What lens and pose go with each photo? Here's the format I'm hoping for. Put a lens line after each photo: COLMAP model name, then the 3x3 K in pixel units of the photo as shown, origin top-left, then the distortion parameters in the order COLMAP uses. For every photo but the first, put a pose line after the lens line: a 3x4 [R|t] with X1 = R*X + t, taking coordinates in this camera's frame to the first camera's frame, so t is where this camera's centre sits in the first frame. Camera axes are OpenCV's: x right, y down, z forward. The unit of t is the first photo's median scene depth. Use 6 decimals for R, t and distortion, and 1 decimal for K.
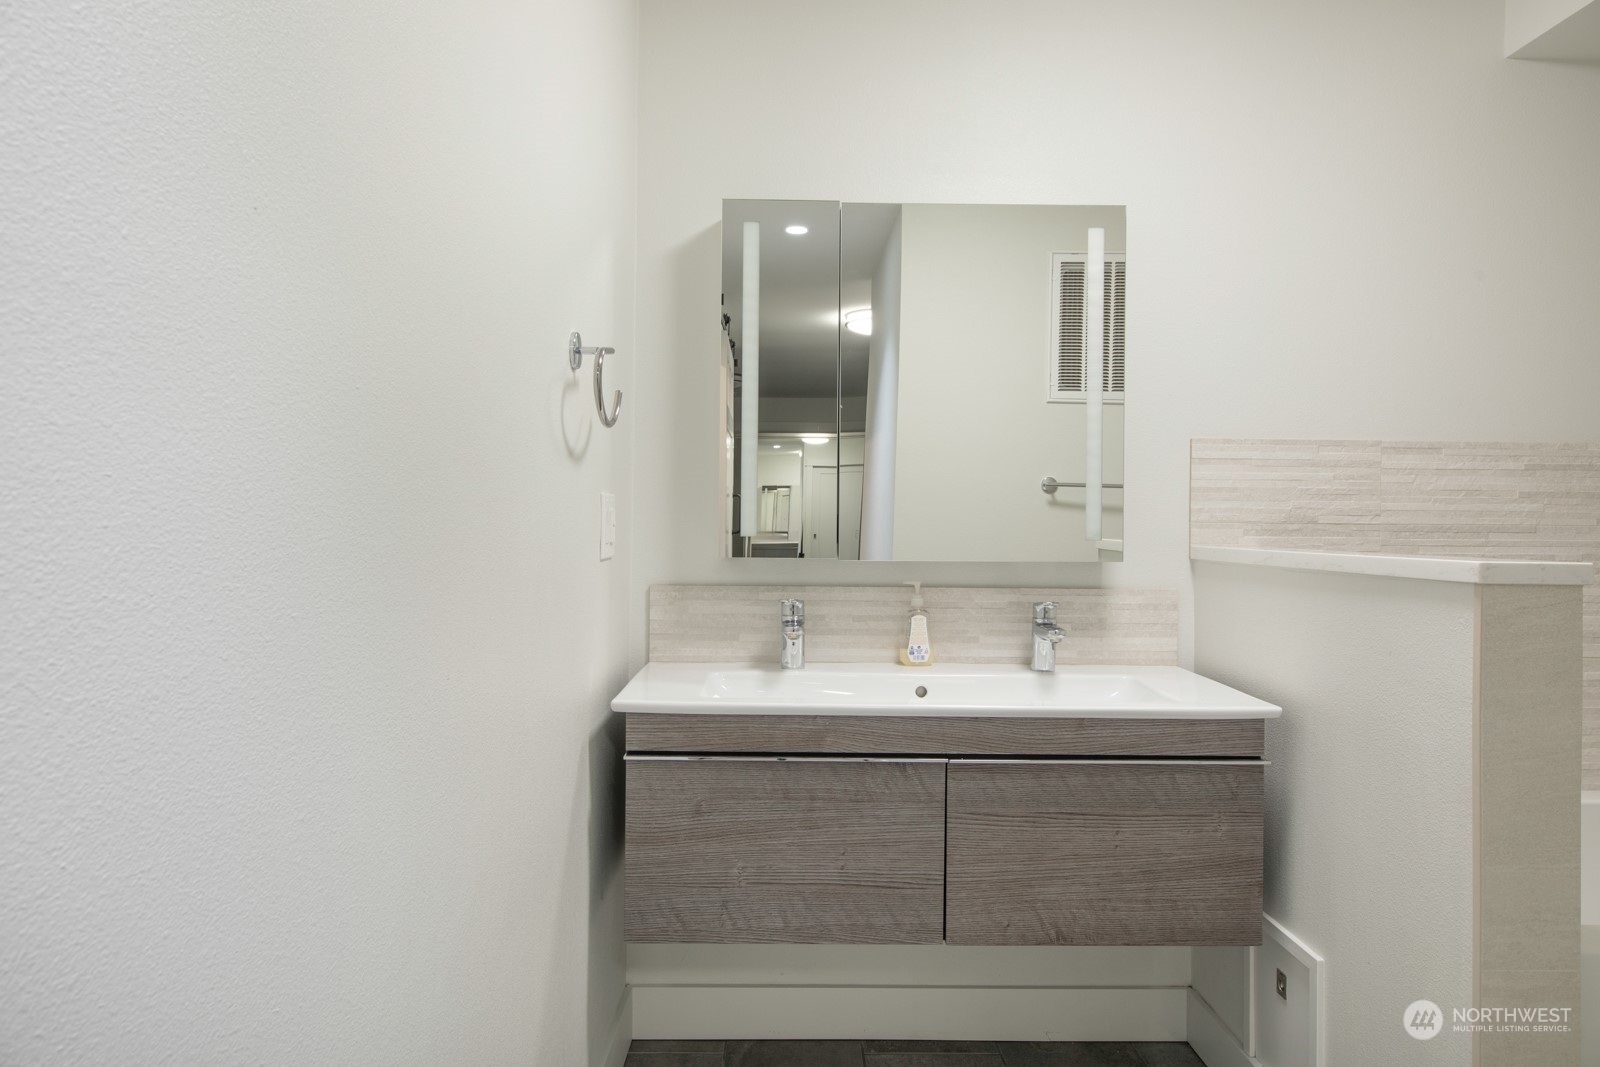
lens RADIAL K [[1046.7, 0, 806.5], [0, 1046.7, 526.1], [0, 0, 1]] dist [0.009289, -0.000434]
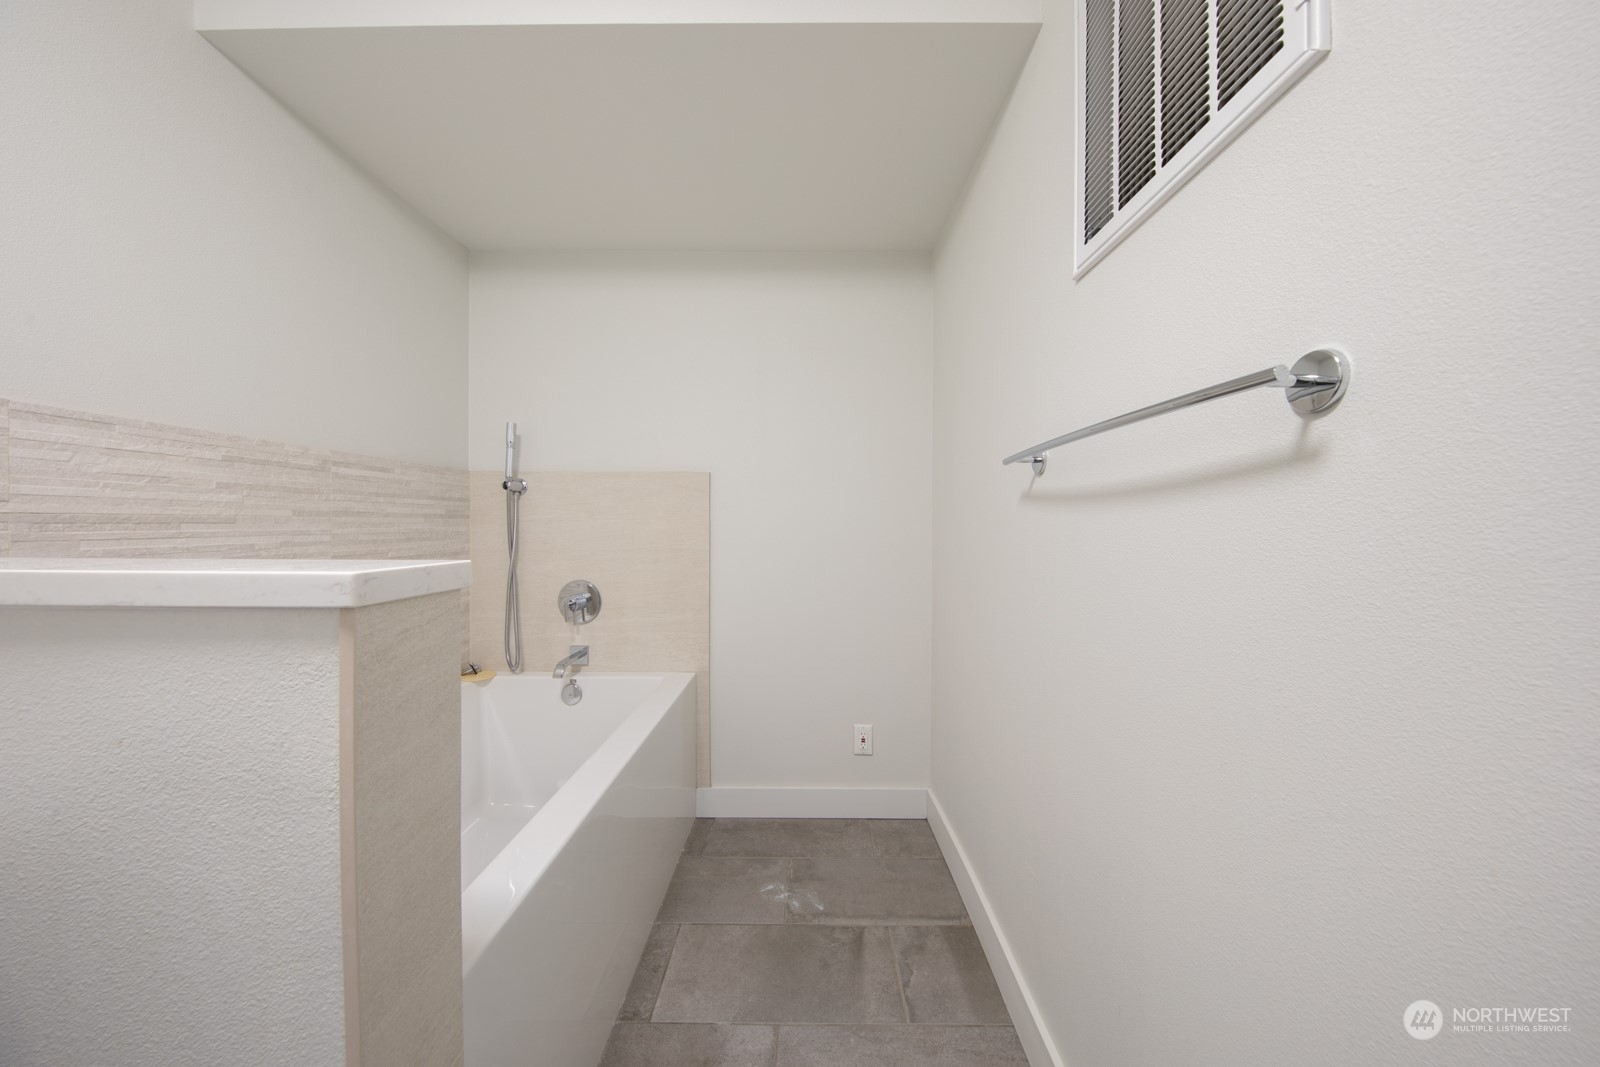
lens RADIAL K [[540.8, 0, 810.3], [0, 540.8, 528.8], [0, 0, 1]] dist [0.003014, -0.002379]
pose [[0.046365, -0.017818, 0.998766, 0.194641], [-0.003477, 0.999832, 0.017999, 0.000514], [-0.998919, -0.004307, 0.046295, 0.419440]]
